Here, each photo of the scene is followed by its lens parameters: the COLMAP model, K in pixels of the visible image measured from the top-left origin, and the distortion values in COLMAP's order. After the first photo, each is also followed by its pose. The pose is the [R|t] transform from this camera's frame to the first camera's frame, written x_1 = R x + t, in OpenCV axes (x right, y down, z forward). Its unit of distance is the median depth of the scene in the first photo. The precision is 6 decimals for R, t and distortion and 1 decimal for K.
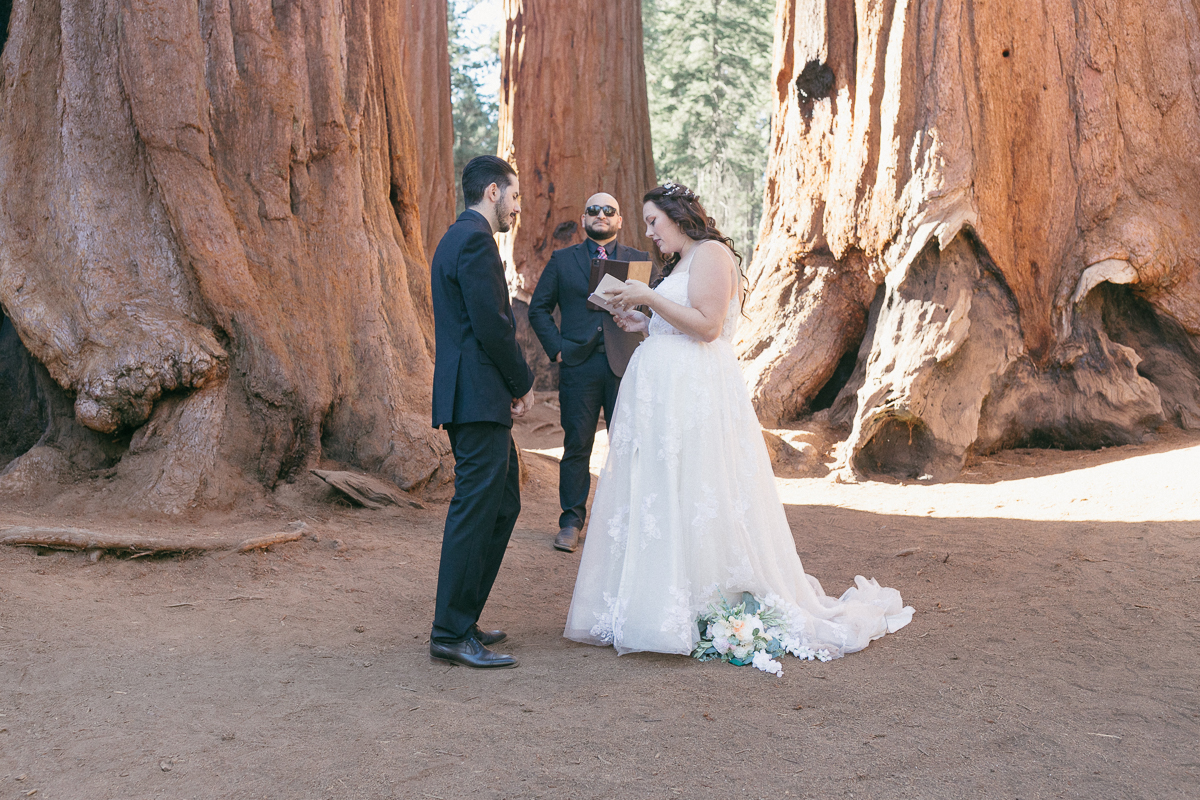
lens RADIAL K [[1230.9, 0, 600.0], [0, 1230.9, 400.0], [0, 0, 1]] dist [0.011141, -0.010553]
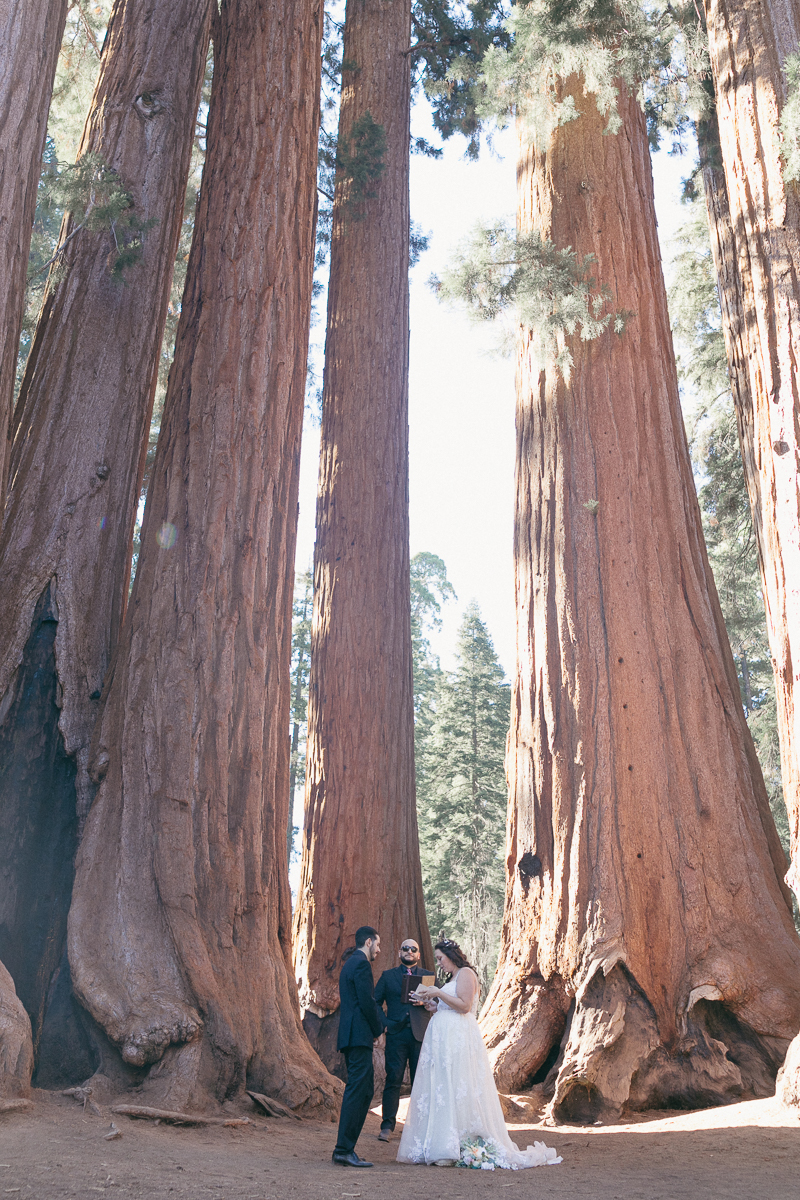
lens RADIAL K [[1230.9, 0, 398.1], [0, 1230.9, 570.4], [0, 0, 1]] dist [0.011141, -0.010553]
pose [[0.999173, 0.034190, 0.022017, -0.054348], [-0.021663, 0.905701, -0.423363, 0.090910], [-0.034416, 0.422536, 0.905692, -0.713270]]
